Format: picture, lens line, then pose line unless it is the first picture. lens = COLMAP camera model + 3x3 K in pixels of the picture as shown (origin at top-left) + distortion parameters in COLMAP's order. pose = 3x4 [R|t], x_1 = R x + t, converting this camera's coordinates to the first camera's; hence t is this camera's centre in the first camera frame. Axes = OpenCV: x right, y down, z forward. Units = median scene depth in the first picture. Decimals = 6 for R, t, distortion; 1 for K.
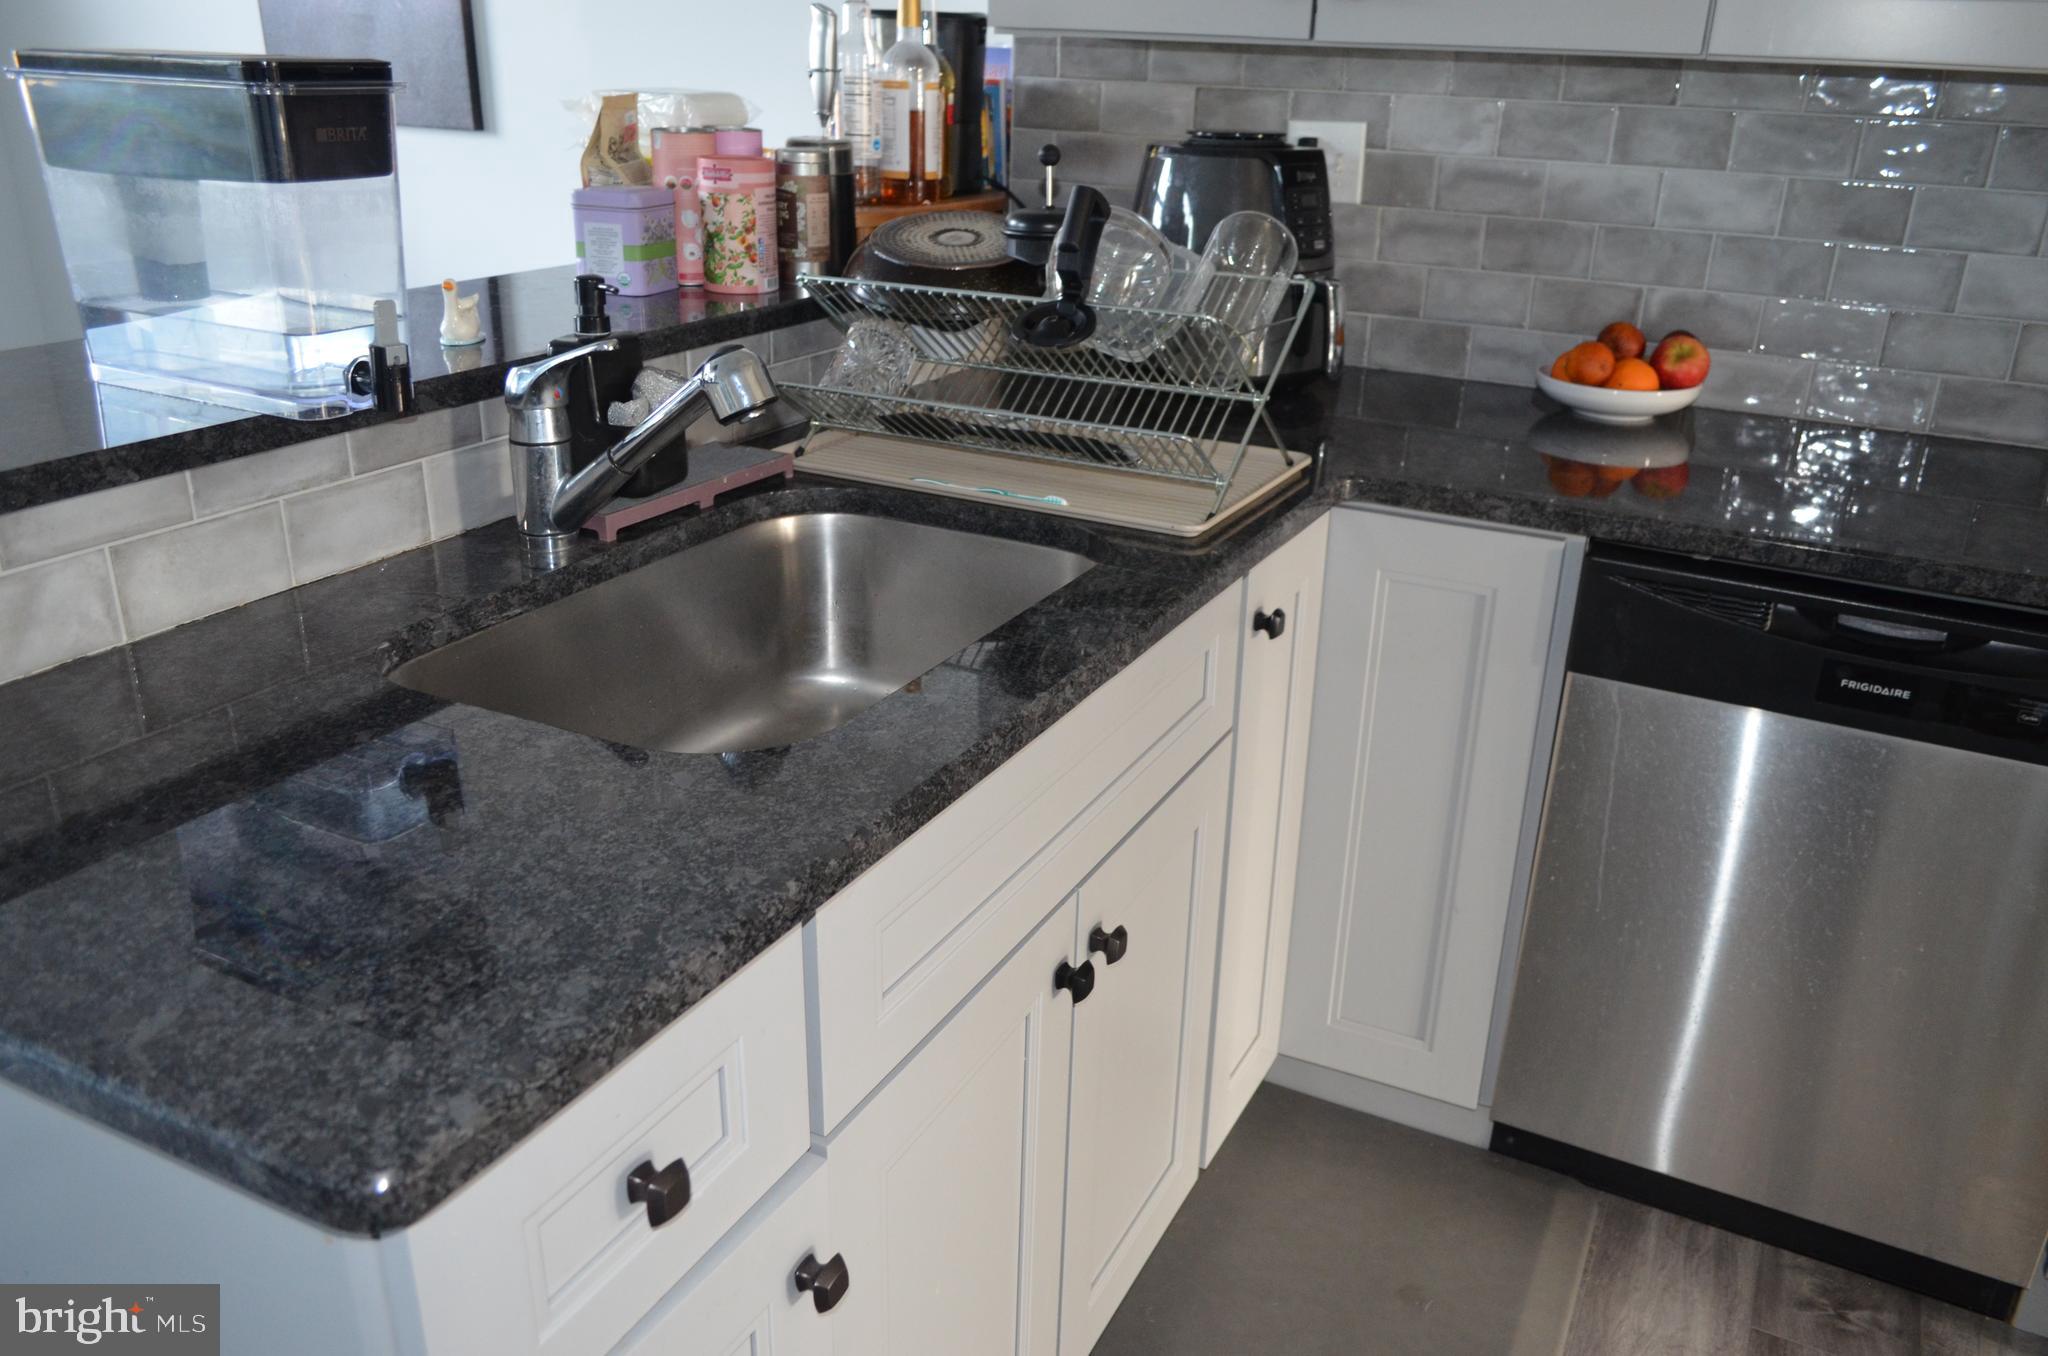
lens RADIAL K [[1583.9, 0, 1050.4], [0, 1583.9, 672.2], [0, 0, 1]] dist [-0.007957, 0.002239]
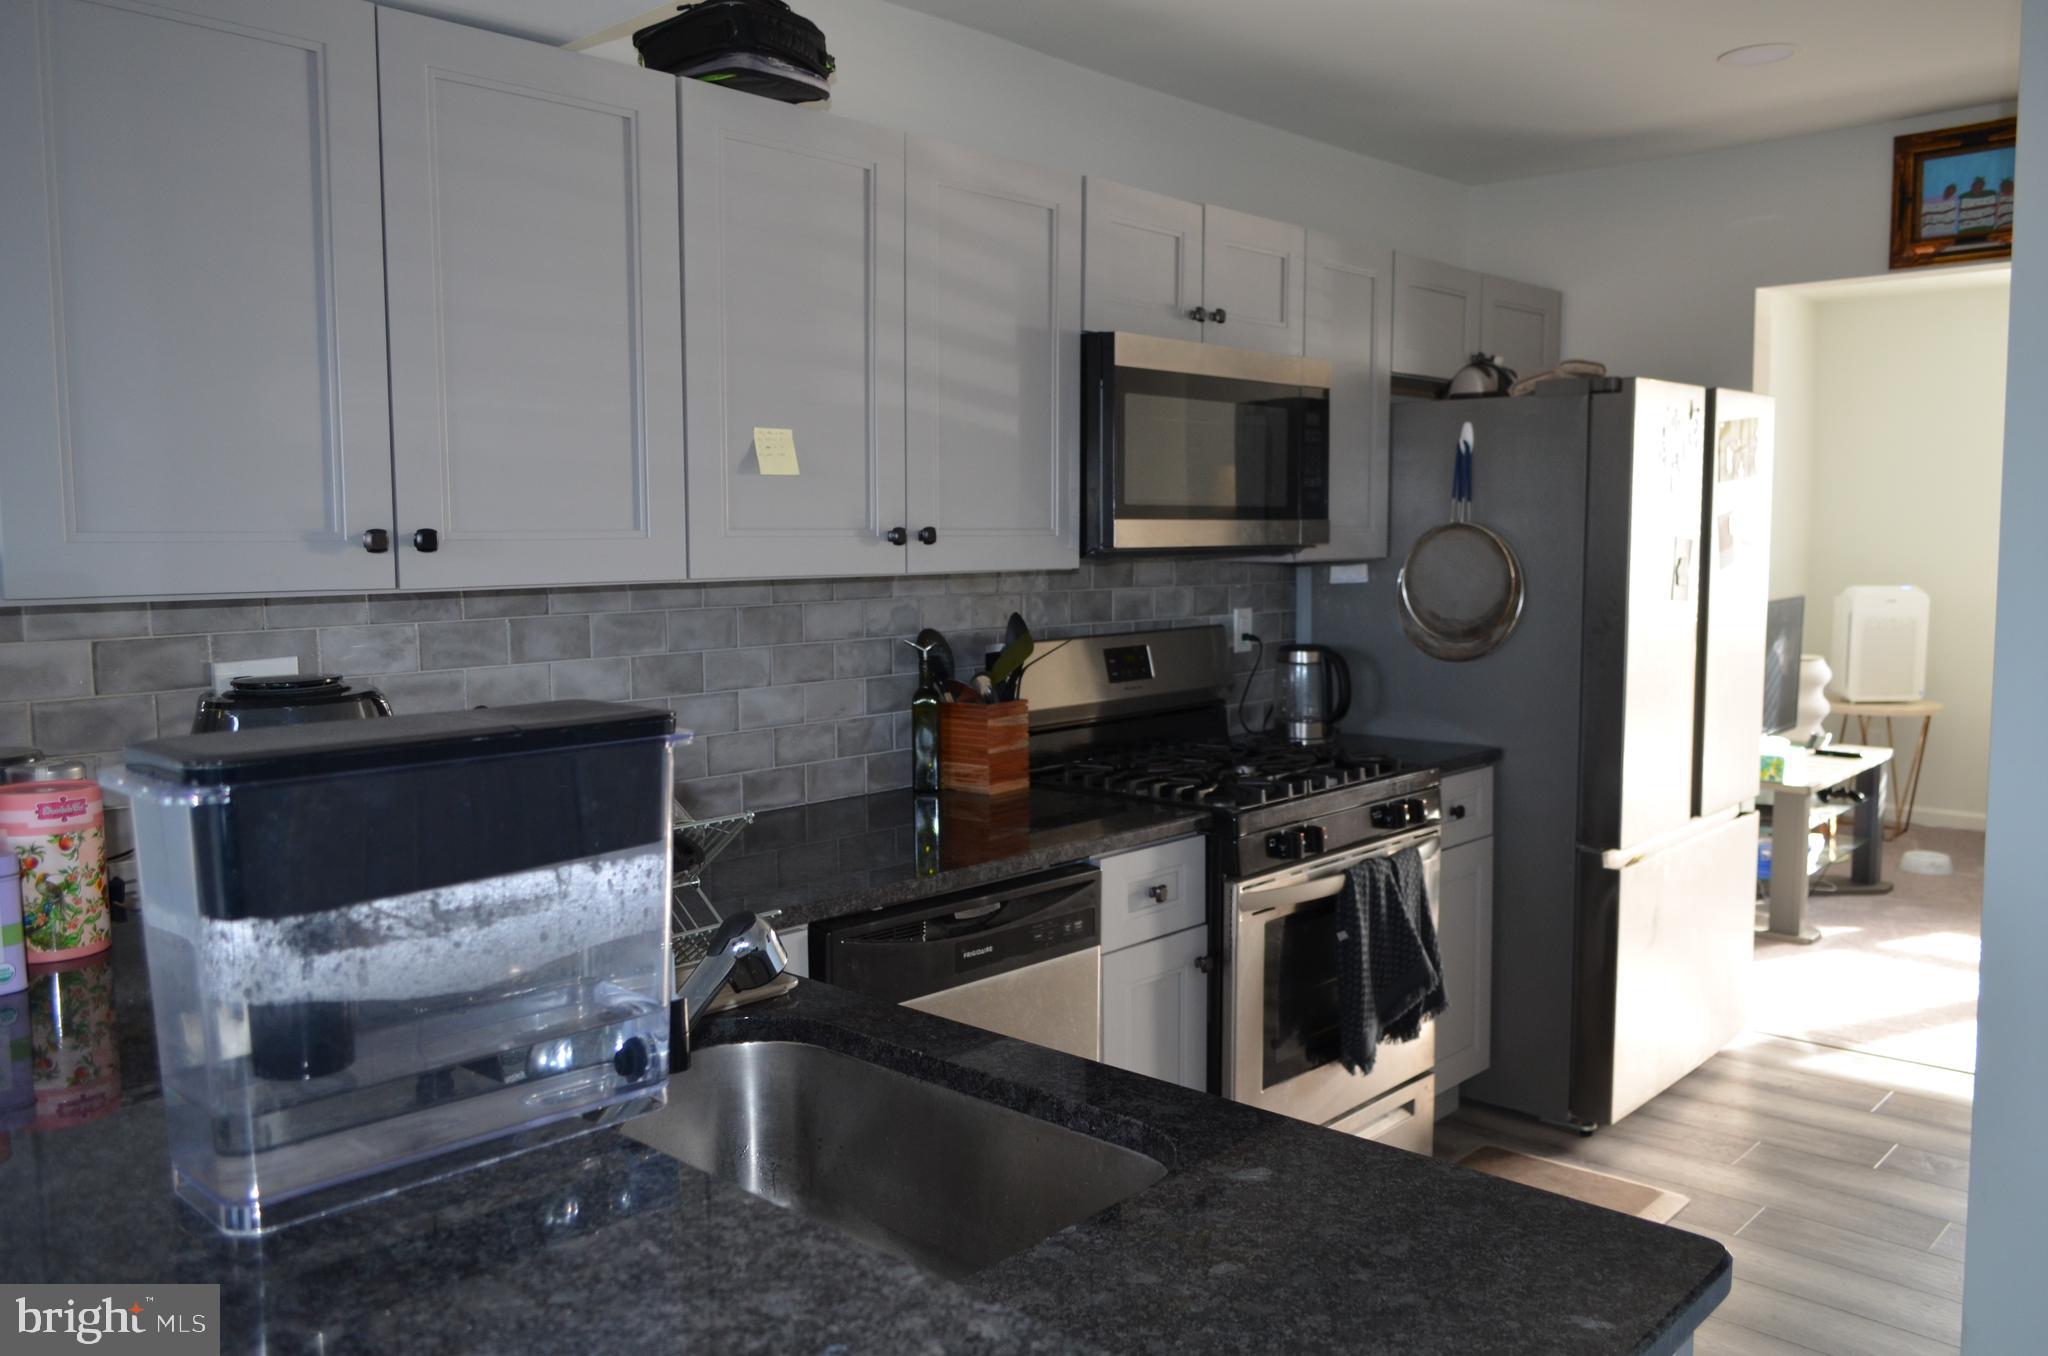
lens RADIAL K [[1583.9, 0, 1050.4], [0, 1583.9, 672.2], [0, 0, 1]] dist [-0.007957, 0.002239]
pose [[0.281783, -0.122938, 0.951569, -0.697378], [0.374381, 0.927232, 0.008931, -0.178759], [-0.883423, 0.353733, 0.307304, 0.279380]]
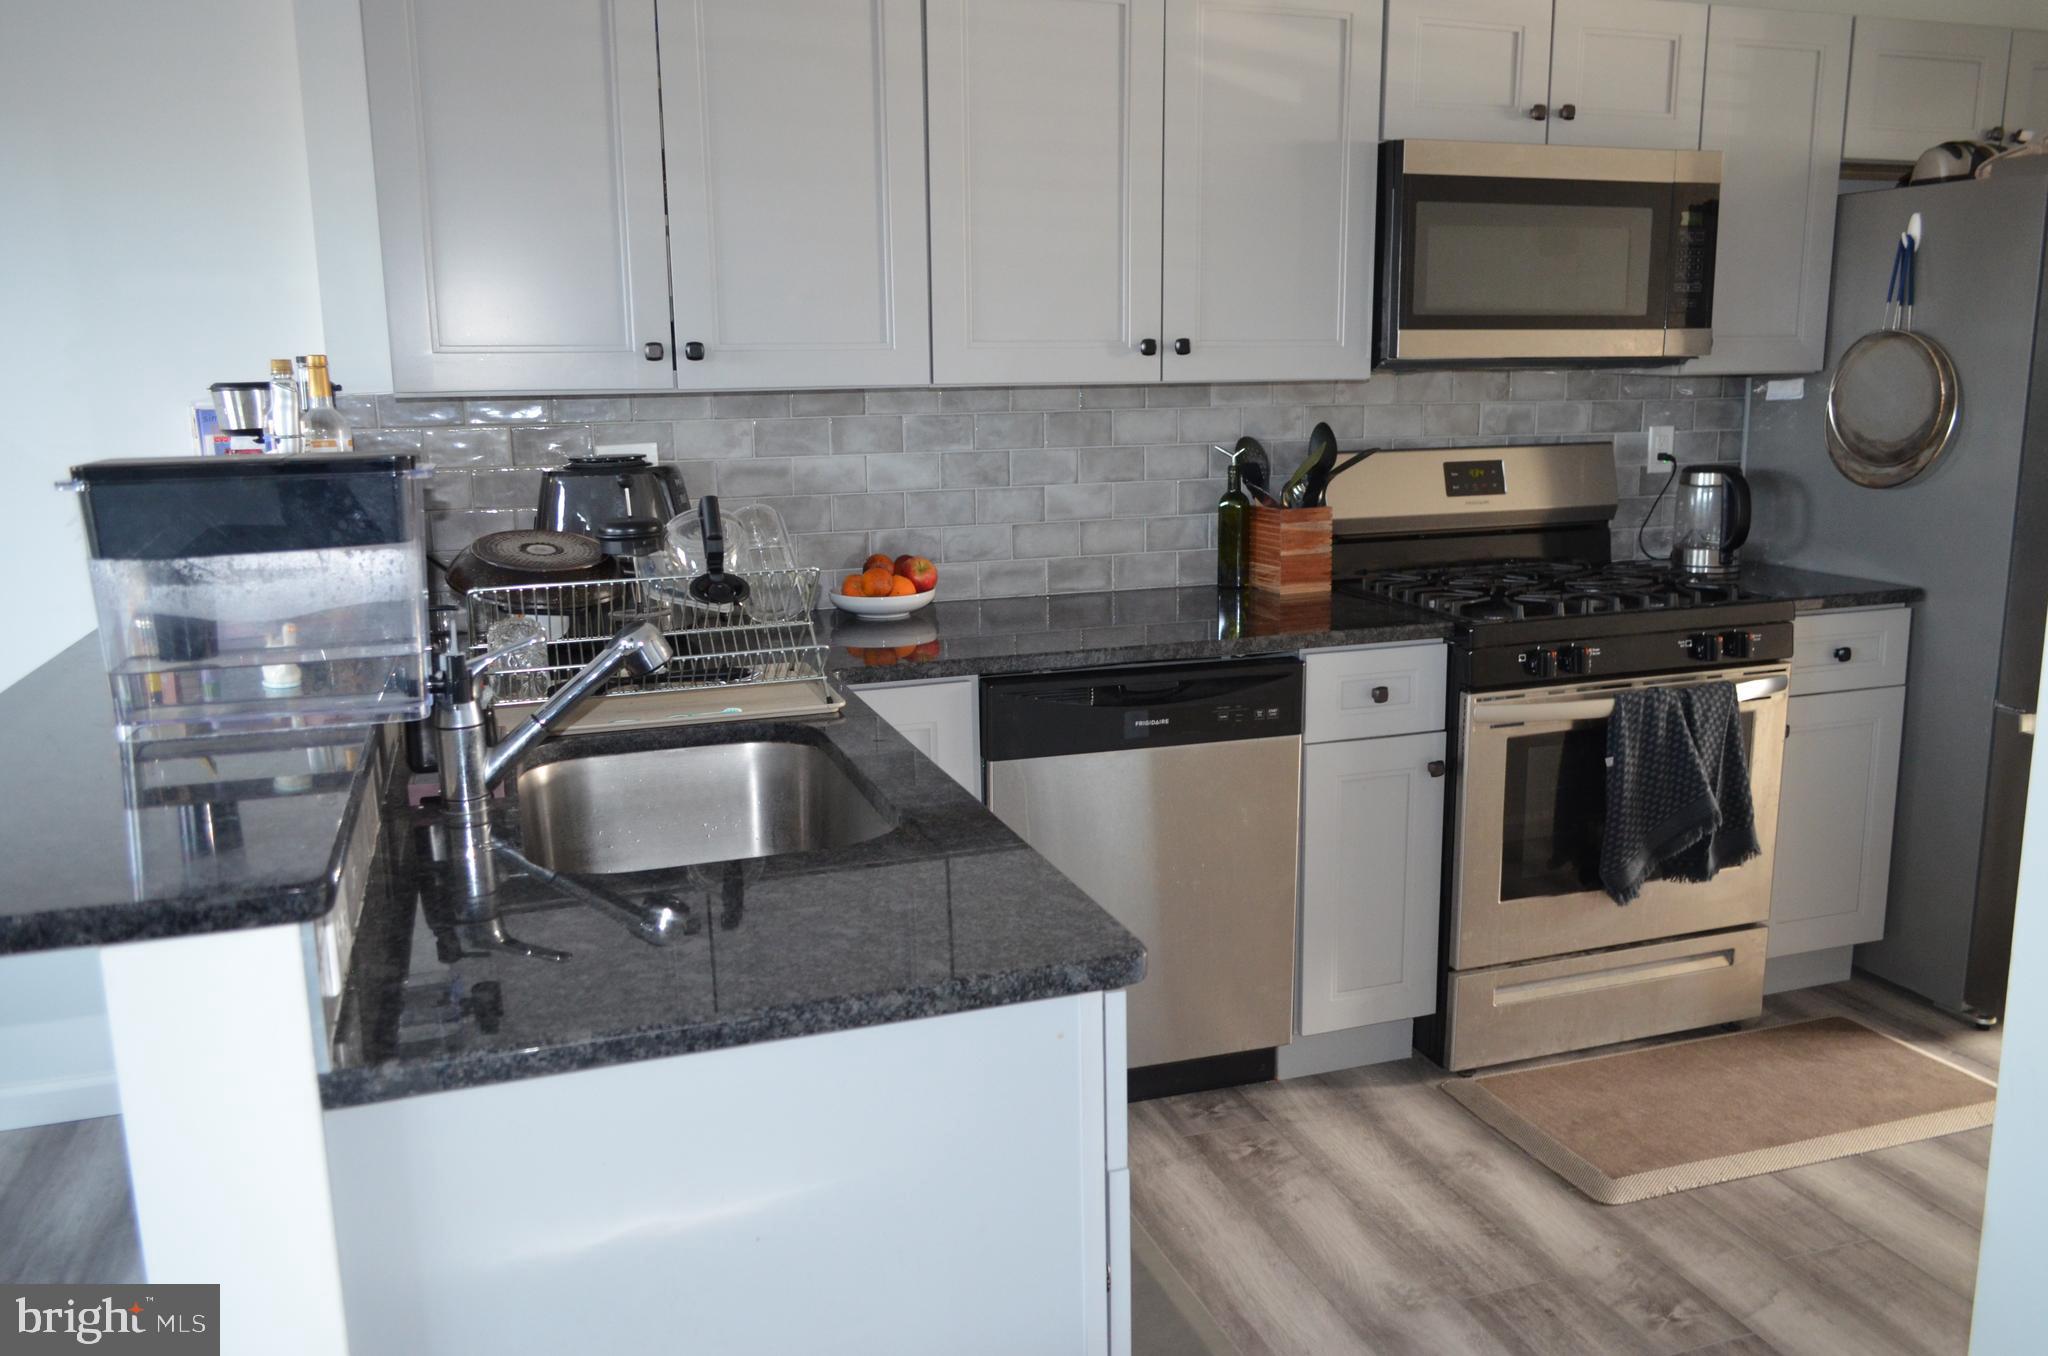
lens RADIAL K [[1583.9, 0, 1050.4], [0, 1583.9, 672.2], [0, 0, 1]] dist [-0.007957, 0.002239]
pose [[0.700584, -0.179726, 0.690566, -0.579313], [0.300776, 0.951967, -0.057382, 0.018747], [-0.647083, 0.247906, 0.720990, -0.153352]]
